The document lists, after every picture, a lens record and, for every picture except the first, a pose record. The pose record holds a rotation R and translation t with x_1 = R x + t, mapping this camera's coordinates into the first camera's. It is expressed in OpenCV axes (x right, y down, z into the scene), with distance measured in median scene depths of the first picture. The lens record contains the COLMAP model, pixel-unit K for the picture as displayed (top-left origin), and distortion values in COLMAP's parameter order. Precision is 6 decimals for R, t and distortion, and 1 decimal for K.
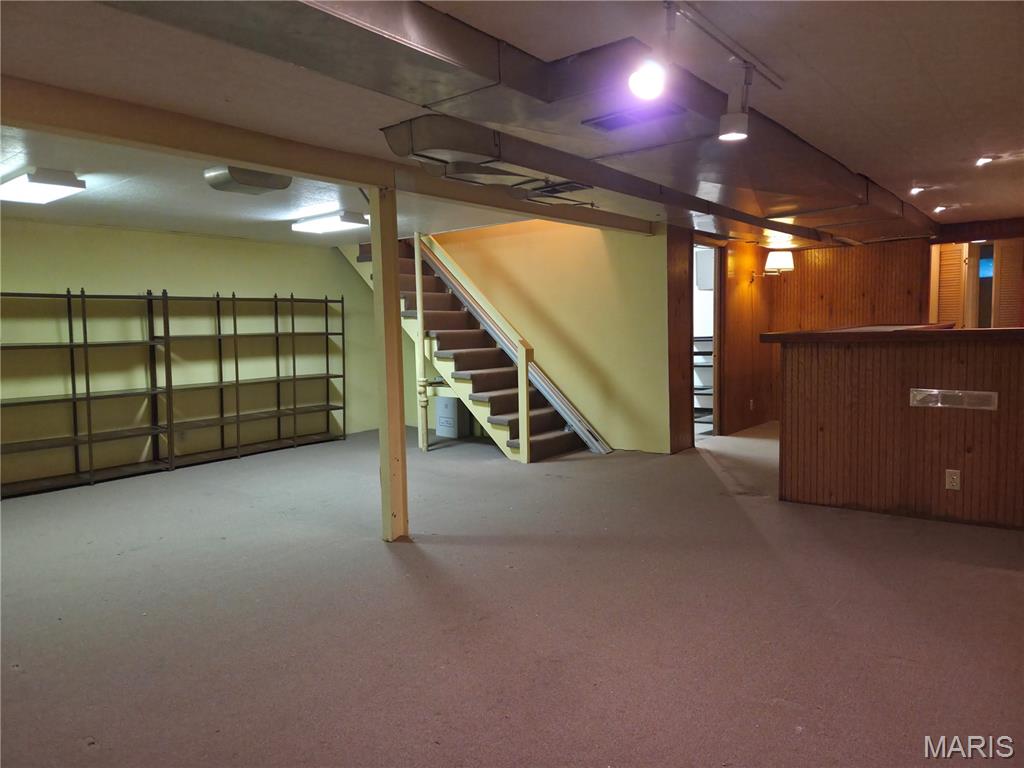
lens RADIAL K [[694.4, 0, 512.0], [0, 694.4, 384.0], [0, 0, 1]] dist [0.033726, -0.001433]
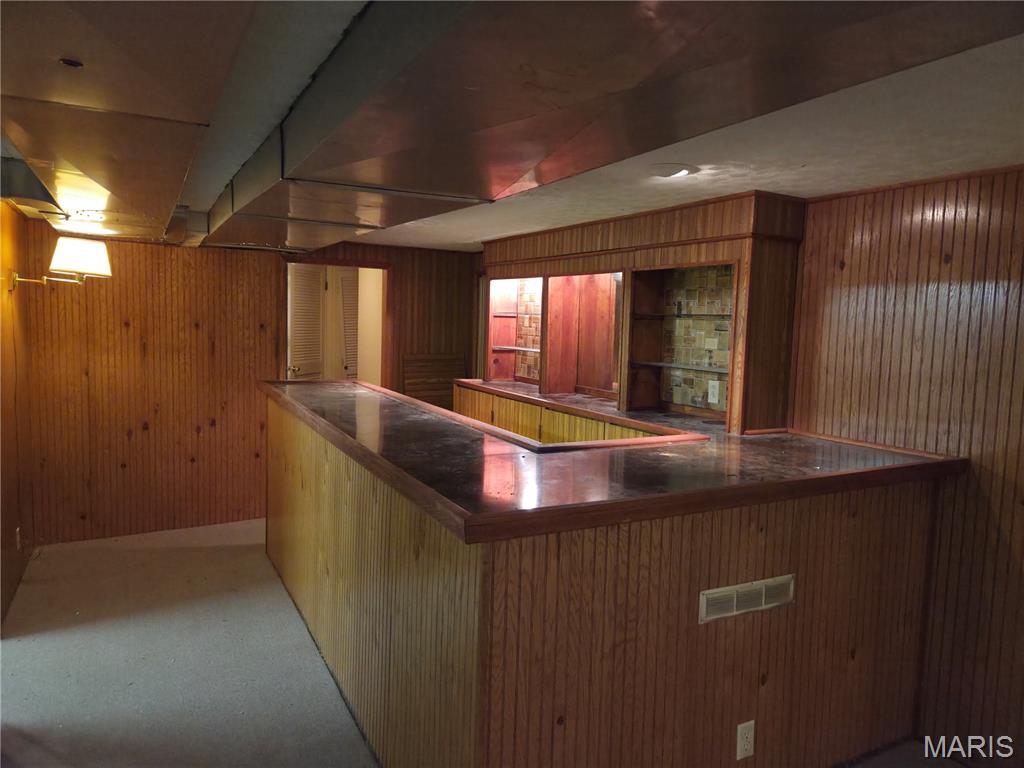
lens RADIAL K [[694.4, 0, 512.0], [0, 694.4, 384.0], [0, 0, 1]] dist [0.033726, -0.001433]
pose [[0.404289, -0.047233, 0.913411, 0.057692], [0.035695, 0.998720, 0.035845, -0.156426], [-0.913935, 0.018113, 0.405457, 0.868684]]
